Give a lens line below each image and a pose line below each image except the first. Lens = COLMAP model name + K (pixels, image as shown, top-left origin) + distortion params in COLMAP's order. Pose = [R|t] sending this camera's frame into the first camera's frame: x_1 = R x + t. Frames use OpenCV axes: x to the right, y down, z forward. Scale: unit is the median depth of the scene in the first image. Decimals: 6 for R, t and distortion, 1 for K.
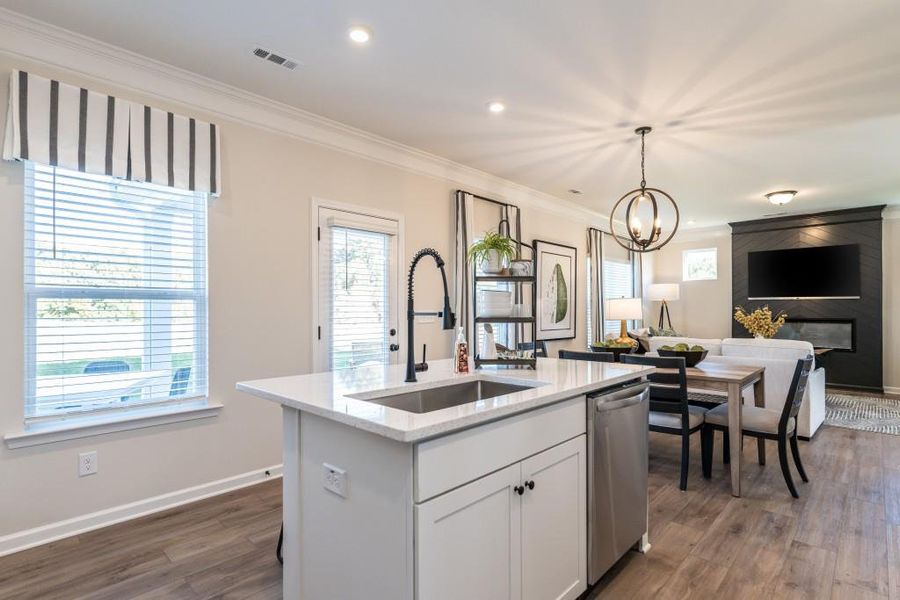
lens RADIAL K [[452.3, 0, 451.8], [0, 452.3, 306.0], [0, 0, 1]] dist [-0.002323, -0.000175]
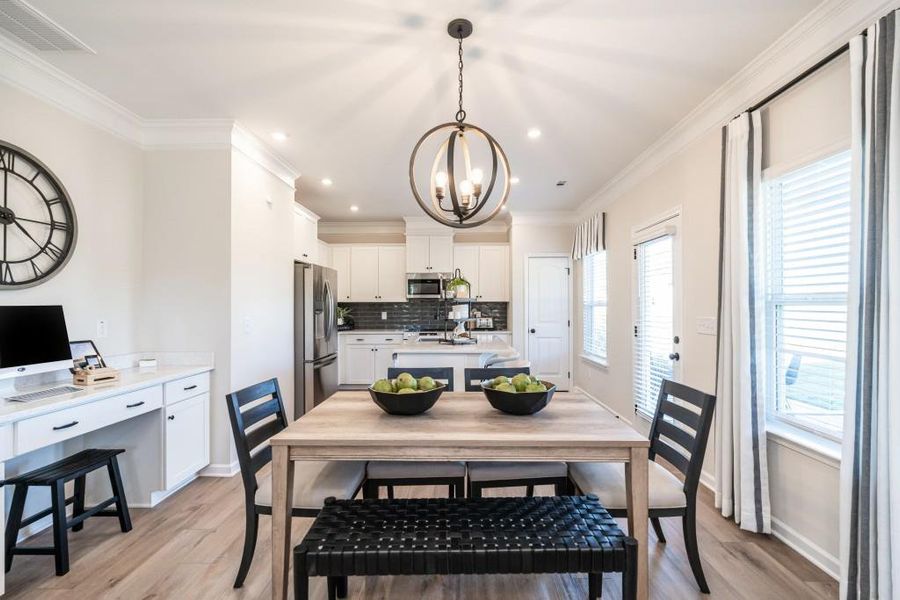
lens RADIAL K [[396.6, 0, 449.9], [0, 396.6, 303.5], [0, 0, 1]] dist [-0.005502, -0.000652]
pose [[-0.744621, 0.000262, -0.667487, 0.485890], [0.011653, 0.999853, -0.012607, -0.006521], [0.667385, -0.017166, -0.744515, 0.849539]]
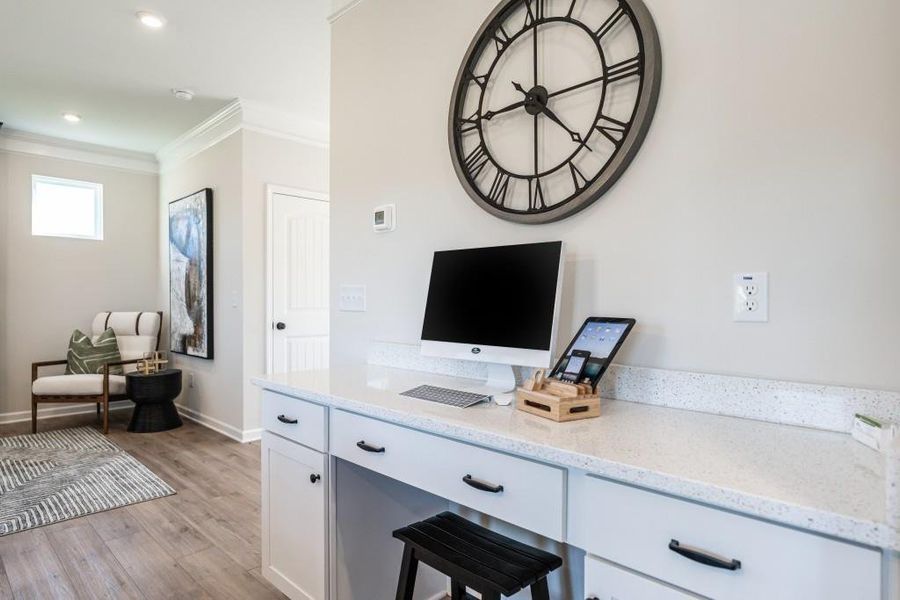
lens RADIAL K [[518.6, 0, 449.2], [0, 518.6, 304.1], [0, 0, 1]] dist [-0.002785, -0.000457]
pose [[0.021039, -0.008188, 0.999745, 0.270205], [-0.010715, 0.999907, 0.008414, 0.014214], [-0.999721, -0.010889, 0.020949, 0.377846]]
